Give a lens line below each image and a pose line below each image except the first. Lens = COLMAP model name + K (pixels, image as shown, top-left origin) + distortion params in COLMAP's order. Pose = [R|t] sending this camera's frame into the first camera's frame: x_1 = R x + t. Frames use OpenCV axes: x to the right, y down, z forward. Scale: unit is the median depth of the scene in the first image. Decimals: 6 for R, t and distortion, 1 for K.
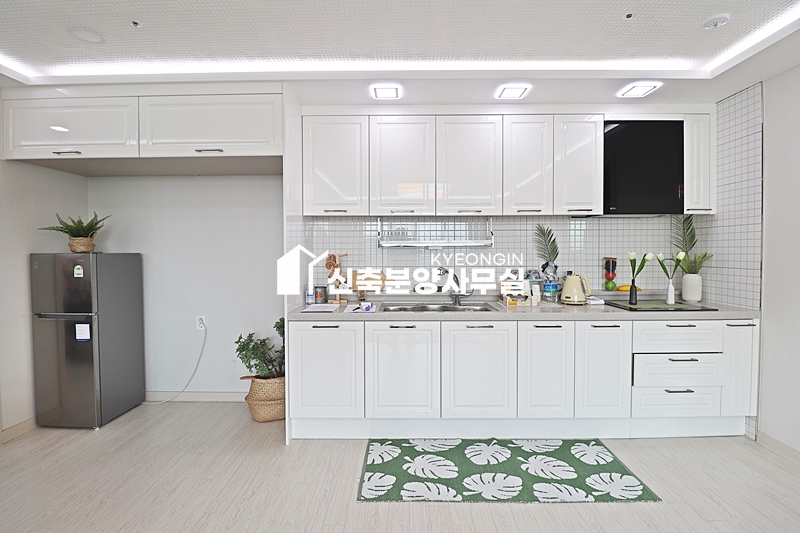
lens RADIAL K [[367.2, 0, 399.1], [0, 367.2, 259.4], [0, 0, 1]] dist [-0.004102, -0.010568]
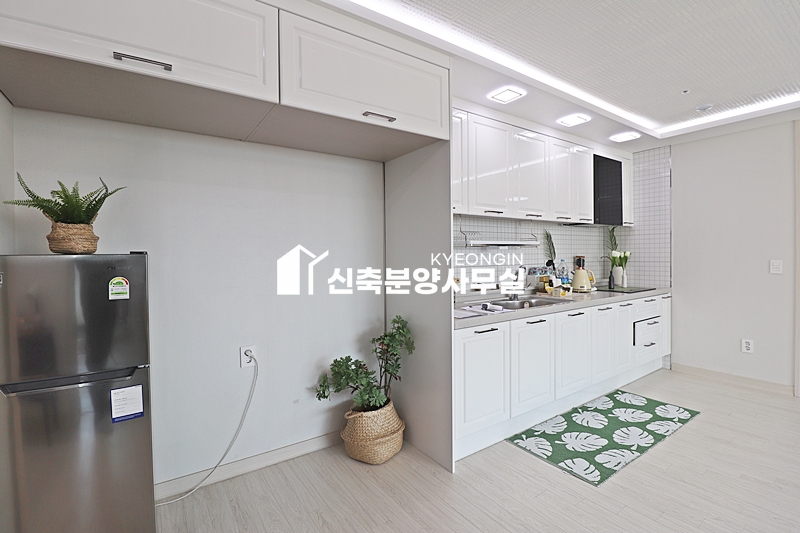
lens RADIAL K [[367.2, 0, 399.1], [0, 367.2, 259.4], [0, 0, 1]] dist [-0.004102, -0.010568]
pose [[0.818546, -0.012992, 0.574294, -0.896695], [0.021944, 0.999722, -0.008661, 0.004734], [-0.574022, 0.019692, 0.818603, 0.349932]]
